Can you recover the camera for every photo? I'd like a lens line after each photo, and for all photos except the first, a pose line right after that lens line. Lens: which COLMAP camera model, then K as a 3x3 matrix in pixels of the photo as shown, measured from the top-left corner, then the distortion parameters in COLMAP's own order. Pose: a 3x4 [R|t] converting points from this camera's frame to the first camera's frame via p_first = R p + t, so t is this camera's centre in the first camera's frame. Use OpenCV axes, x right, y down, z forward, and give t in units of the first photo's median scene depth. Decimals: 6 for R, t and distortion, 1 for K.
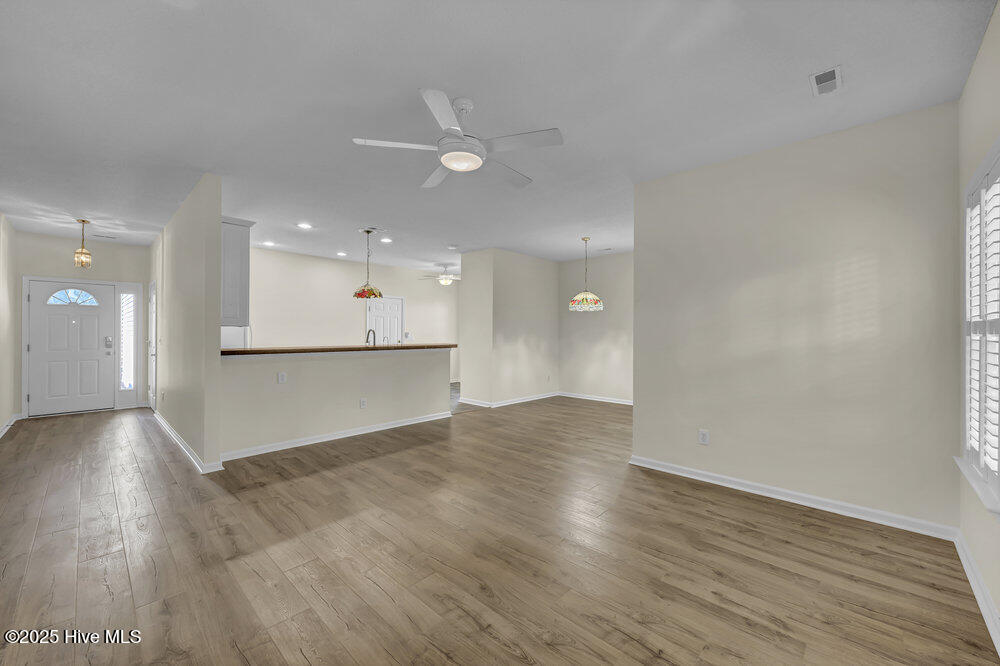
lens RADIAL K [[398.6, 0, 503.6], [0, 398.6, 333.7], [0, 0, 1]] dist [-0.000206, -0.000055]
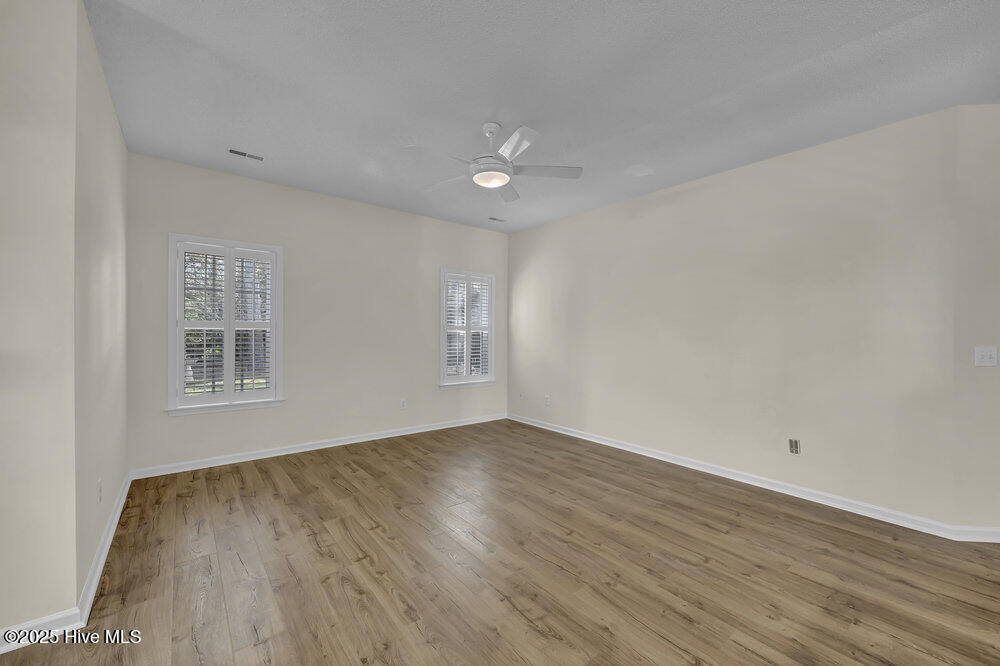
lens RADIAL K [[398.6, 0, 503.6], [0, 398.6, 333.7], [0, 0, 1]] dist [-0.000206, -0.000055]
pose [[-0.991112, -0.012617, 0.132431, -0.272891], [-0.012583, 0.999920, 0.001092, 0.003143], [-0.132434, -0.000584, -0.991192, 1.950708]]
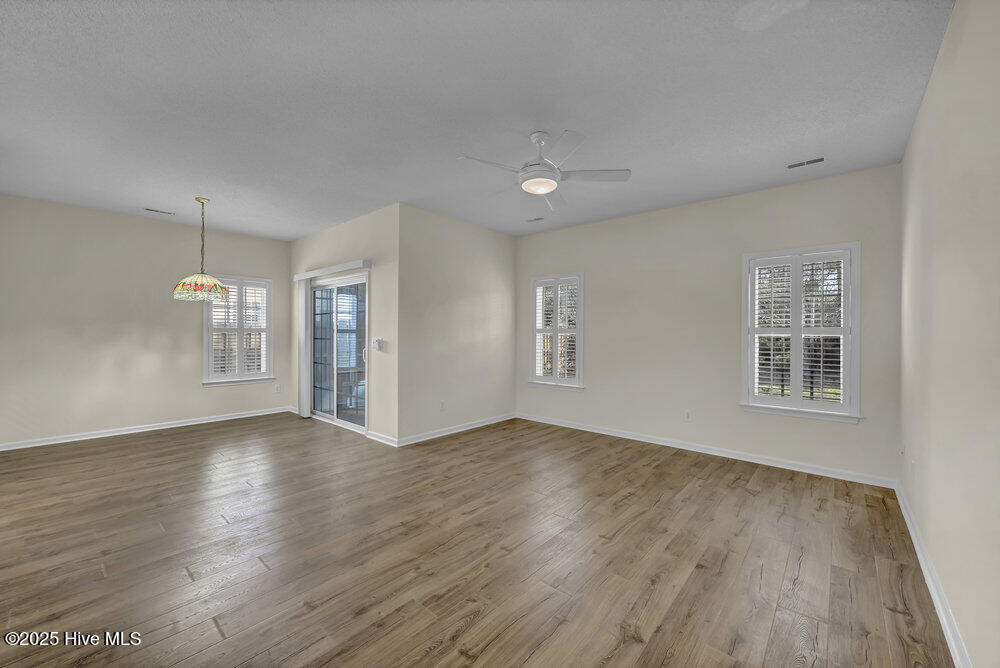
lens RADIAL K [[383.7, 0, 507.4], [0, 383.7, 335.5], [0, 0, 1]] dist [-0.001227, -0.000092]
pose [[-0.052235, -0.006218, 0.998615, -1.143398], [-0.010876, 0.999925, 0.005657, -0.007921], [-0.998576, -0.010565, -0.052299, 1.061651]]
